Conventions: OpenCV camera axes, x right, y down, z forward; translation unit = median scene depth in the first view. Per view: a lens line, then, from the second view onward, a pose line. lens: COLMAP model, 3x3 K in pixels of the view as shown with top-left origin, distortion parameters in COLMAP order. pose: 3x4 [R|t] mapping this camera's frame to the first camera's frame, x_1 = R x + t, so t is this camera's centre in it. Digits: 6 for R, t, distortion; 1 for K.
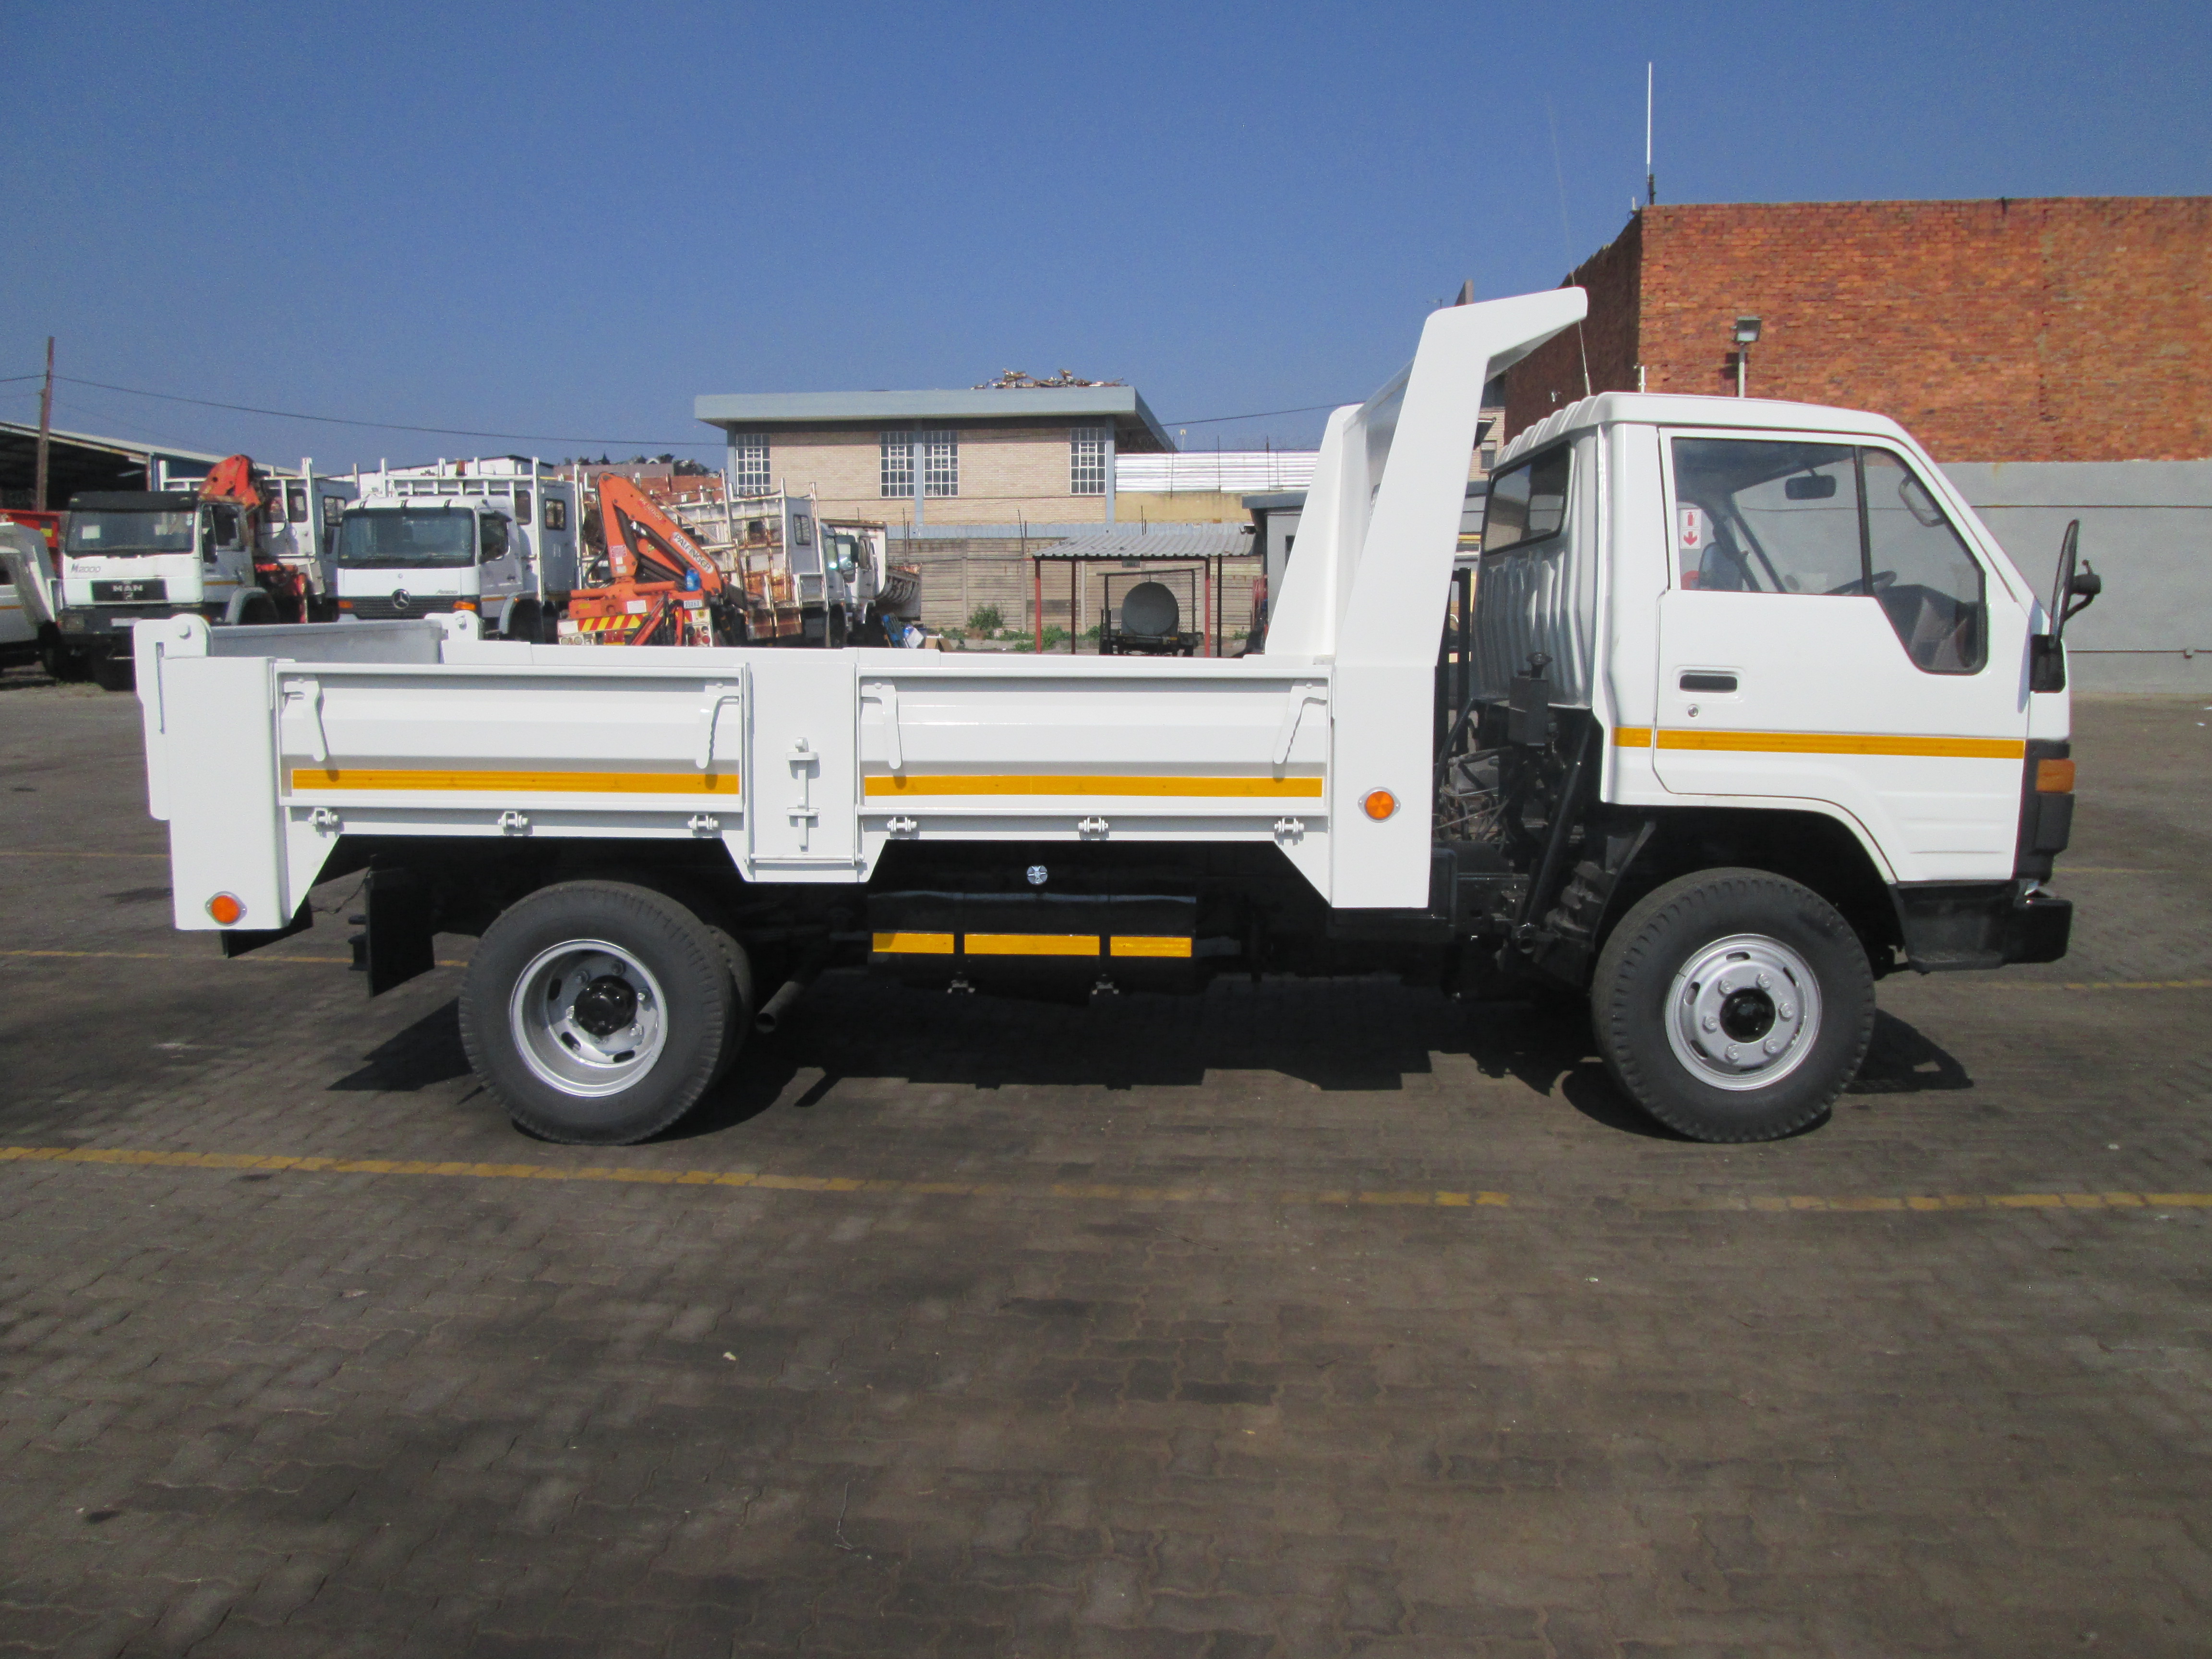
lens RADIAL K [[1818.0, 0, 1121.4], [0, 1818.0, 820.0], [0, 0, 1]] dist [-0.054356, 0.020951]
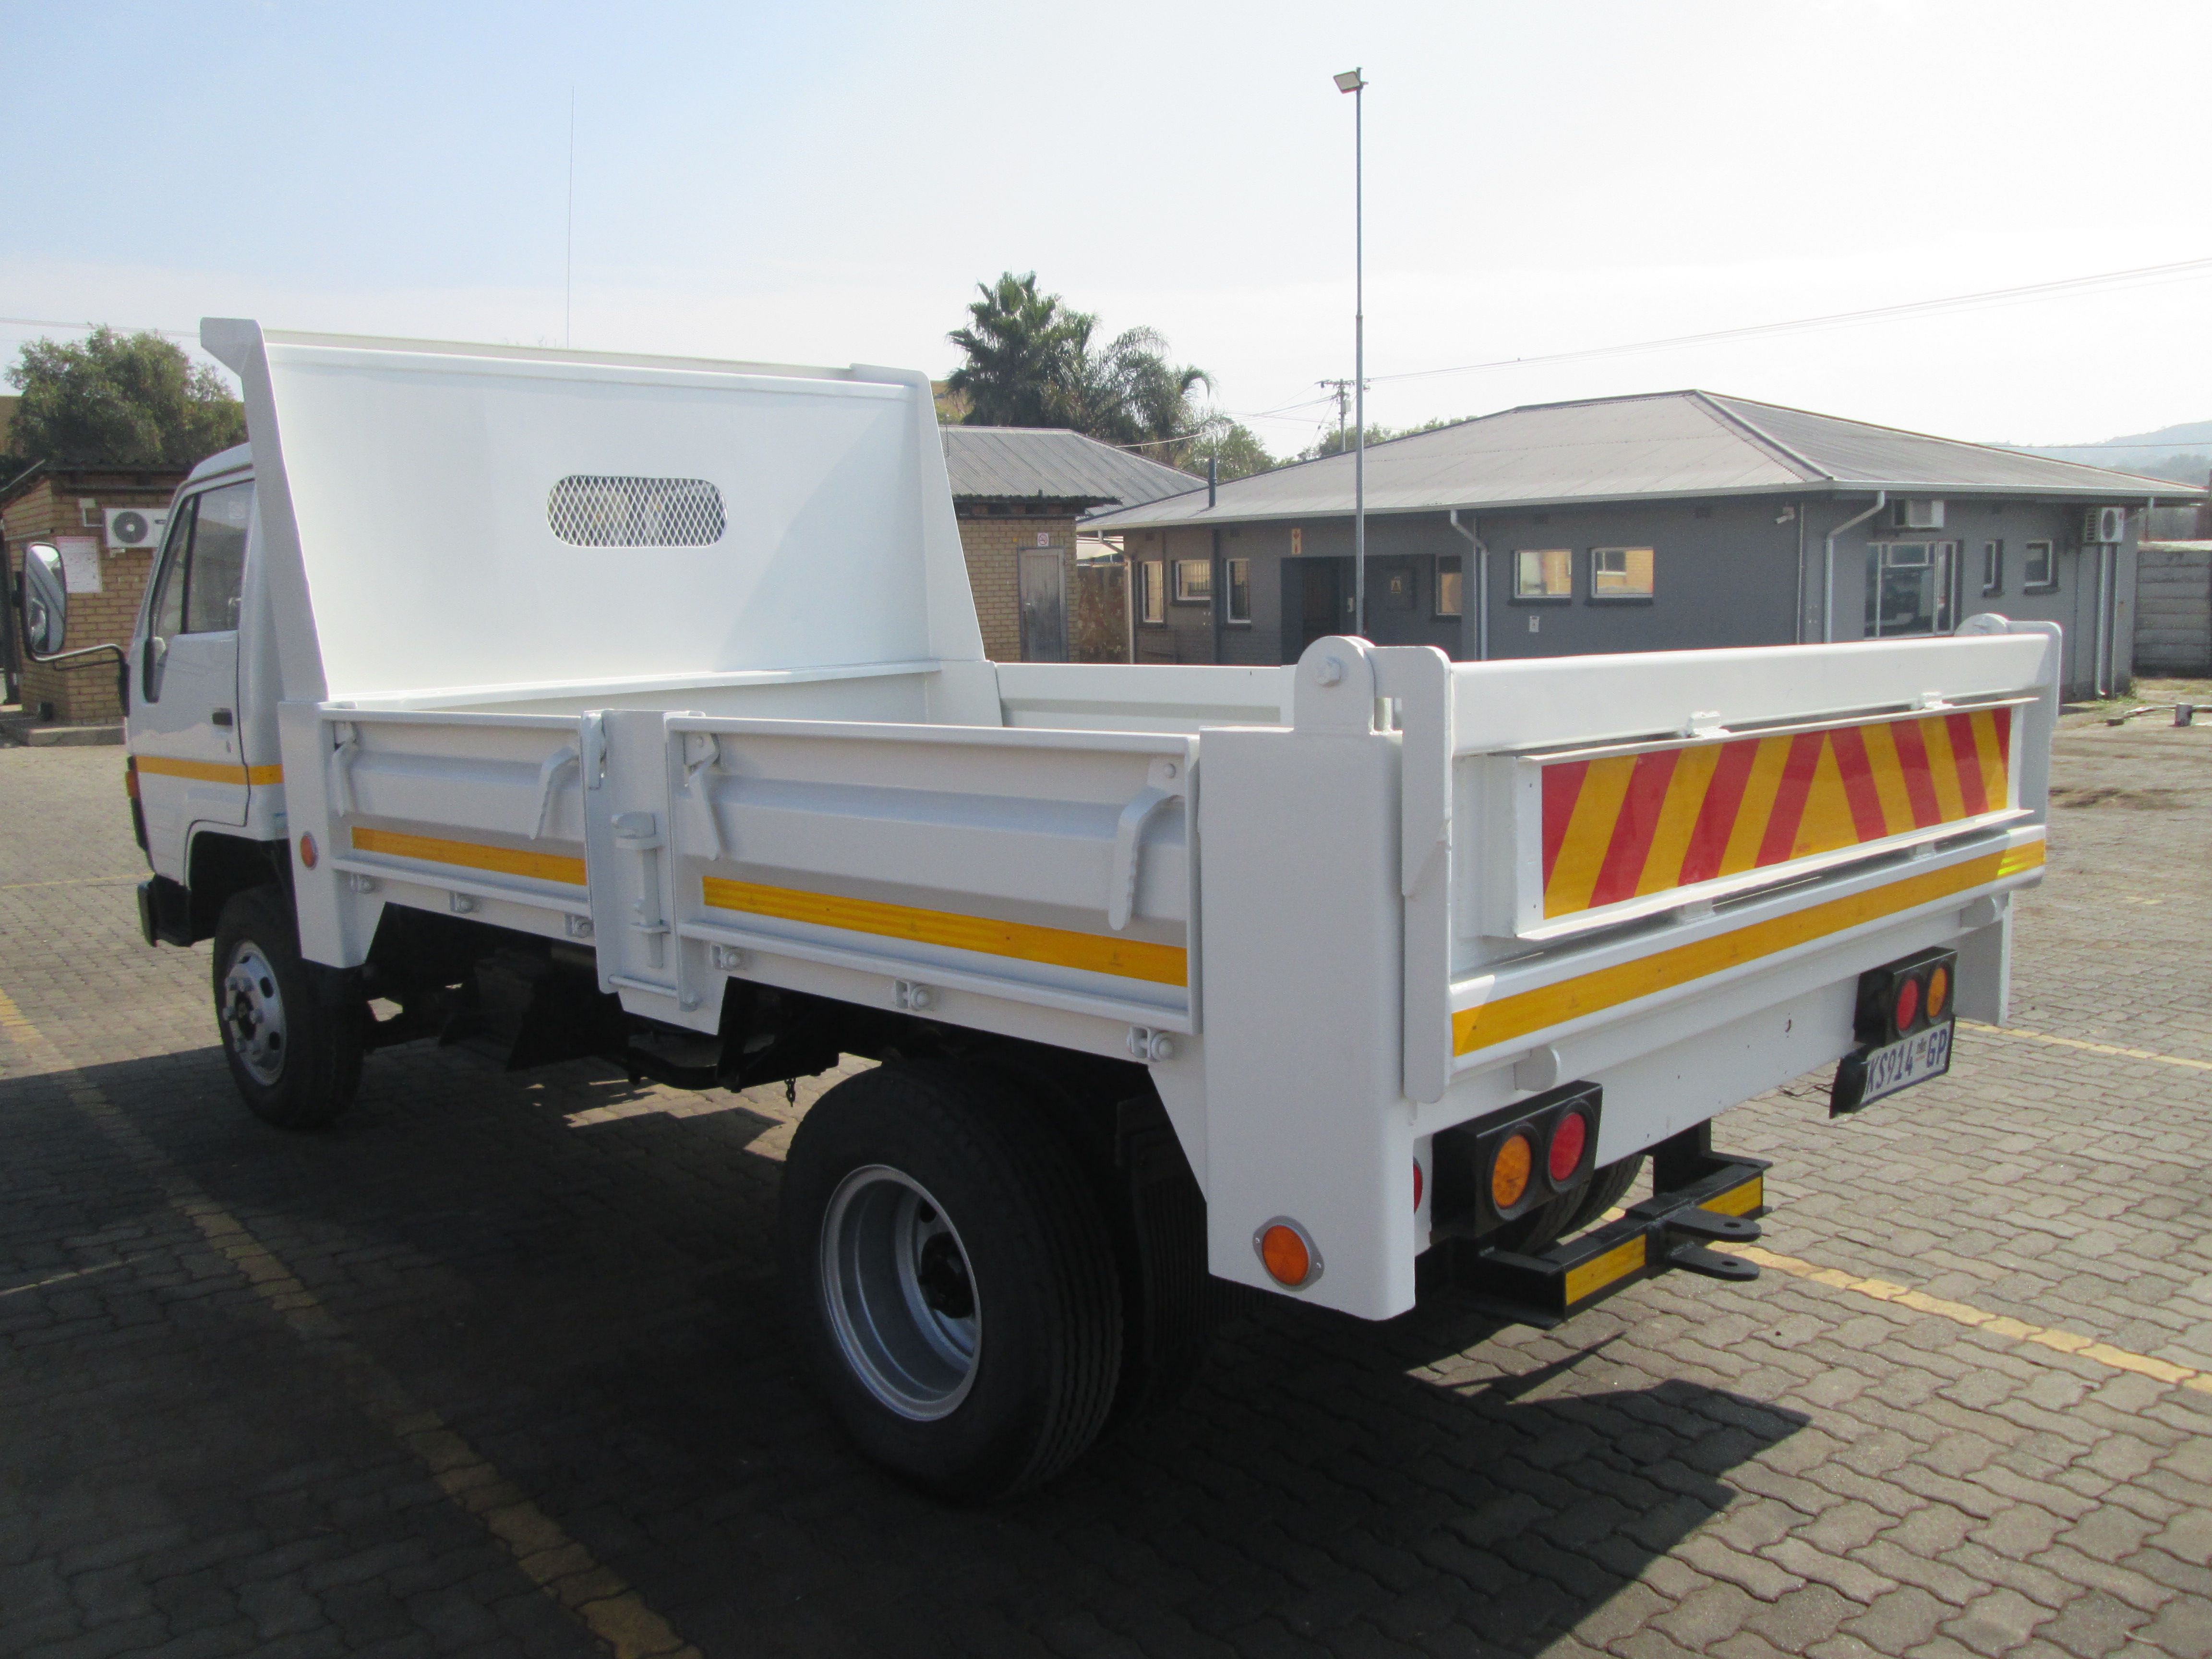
lens RADIAL K [[1818.0, 0, 1126.7], [0, 1818.0, 804.2], [0, 0, 1]] dist [-0.054356, 0.020951]
pose [[-0.703845, -0.075237, 0.706358, -0.764067], [0.092481, 0.976207, 0.196131, -0.210145], [-0.704308, 0.203371, -0.680140, 1.690100]]
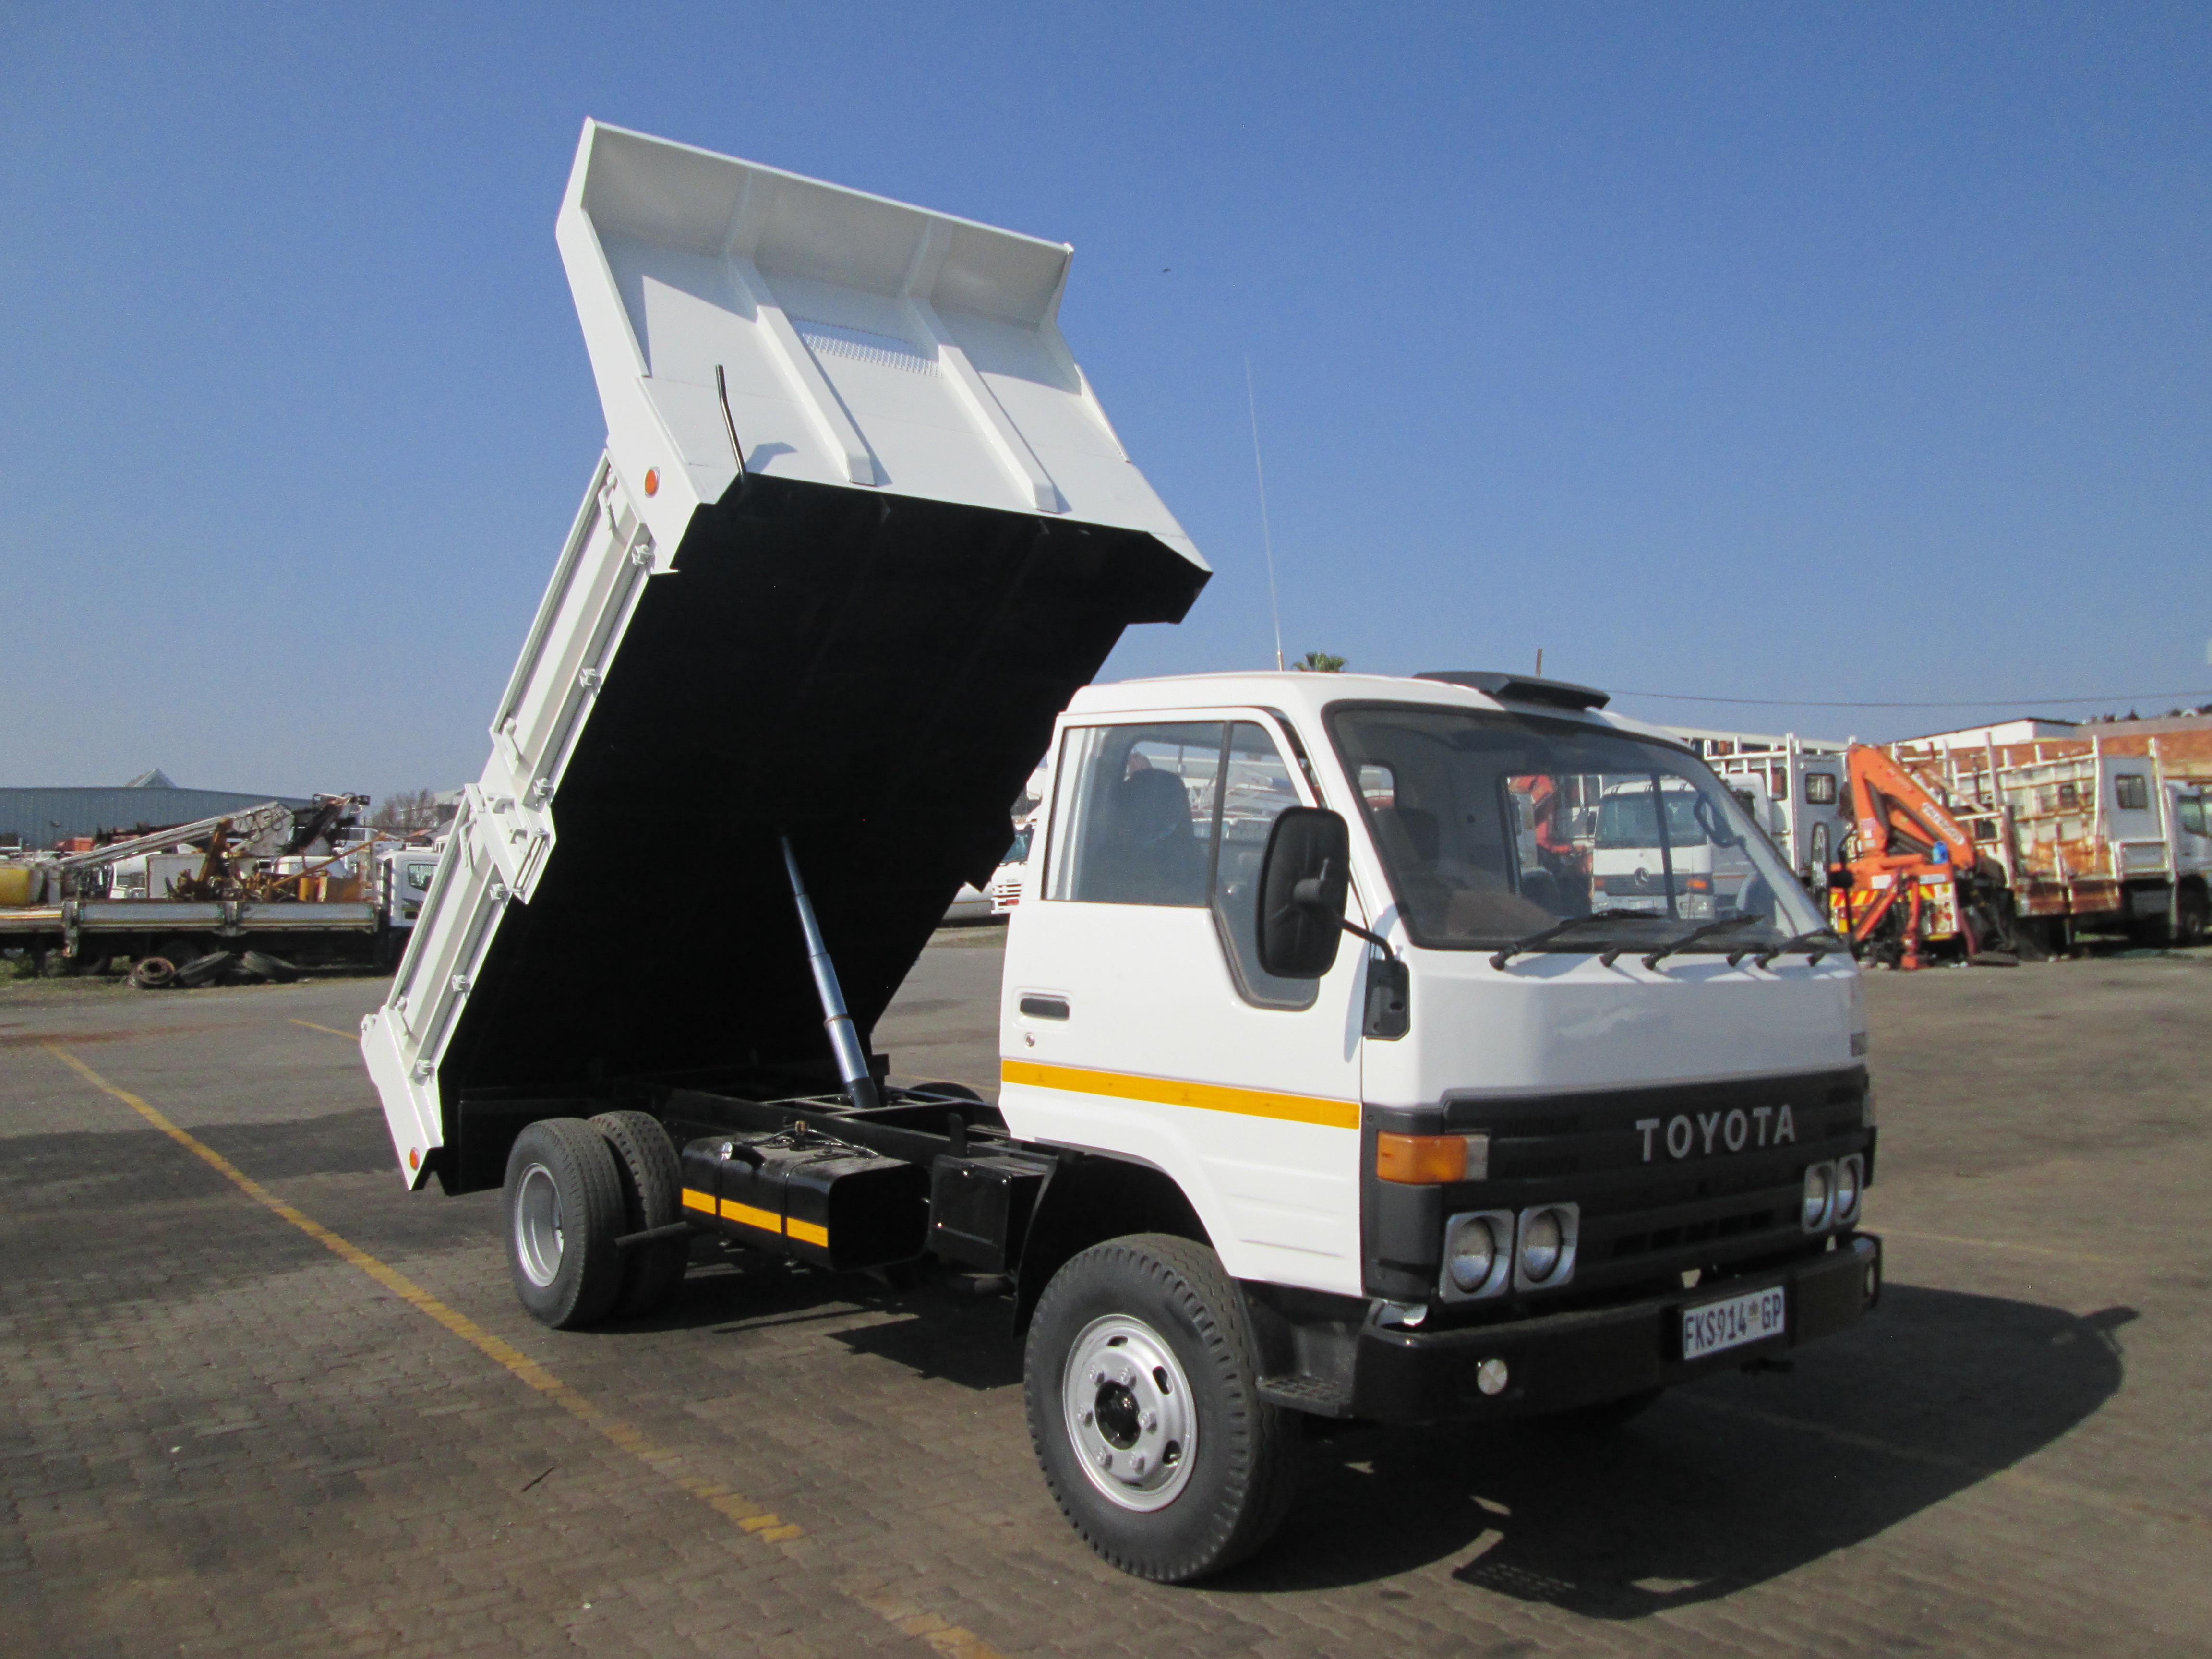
lens RADIAL K [[1818.0, 0, 1116.8], [0, 1818.0, 754.1], [0, 0, 1]] dist [-0.054356, 0.020951]
pose [[0.648094, -0.062121, -0.759022, 0.986034], [-0.078011, 0.986009, -0.147308, -0.067166], [0.757554, 0.154682, 0.634181, 0.424645]]
